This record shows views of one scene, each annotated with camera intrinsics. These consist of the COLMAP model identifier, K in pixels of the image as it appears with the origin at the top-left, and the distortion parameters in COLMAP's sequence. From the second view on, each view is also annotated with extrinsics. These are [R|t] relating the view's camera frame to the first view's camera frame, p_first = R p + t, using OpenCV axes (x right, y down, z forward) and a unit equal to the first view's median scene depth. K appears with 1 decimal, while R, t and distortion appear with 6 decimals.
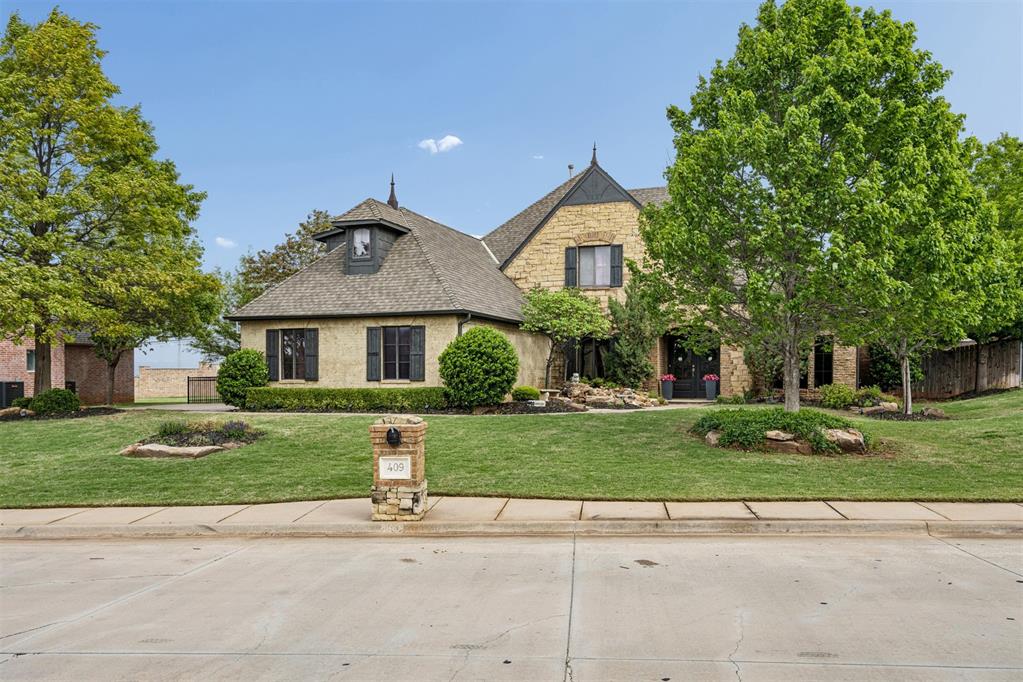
lens RADIAL K [[795.4, 0, 510.6], [0, 795.4, 345.8], [0, 0, 1]] dist [-0.016945, -0.001373]
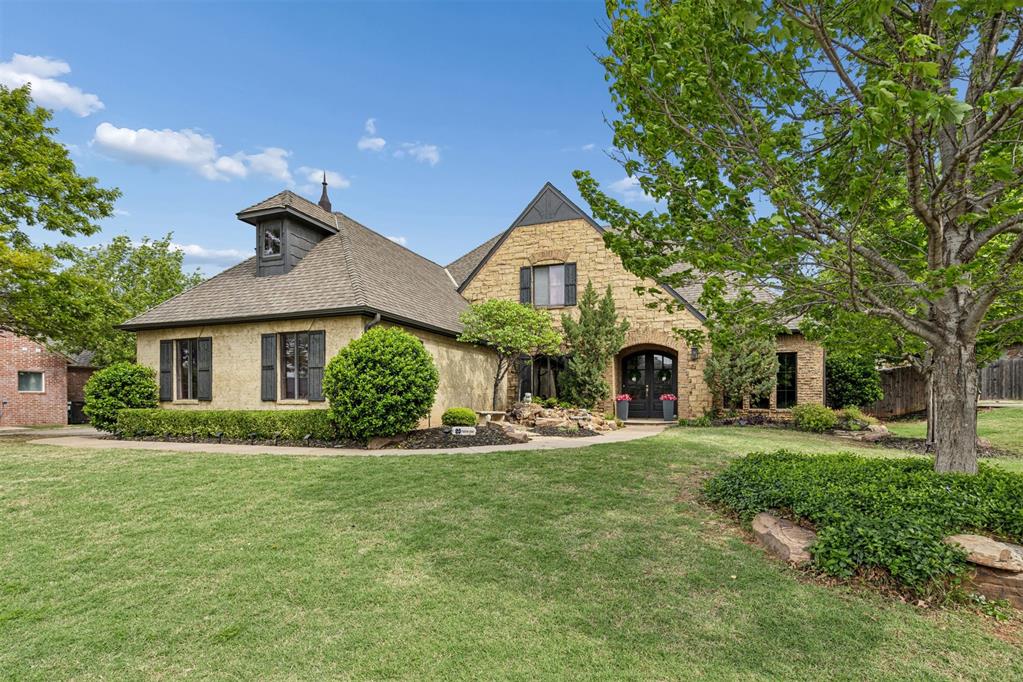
lens RADIAL K [[476.1, 0, 536.3], [0, 476.1, 336.2], [0, 0, 1]] dist [-0.010001, -0.000573]
pose [[0.998769, 0.005923, 0.049246, 0.066586], [-0.001434, 0.995878, -0.090690, 0.019612], [-0.049581, 0.090508, 0.994661, 0.448960]]
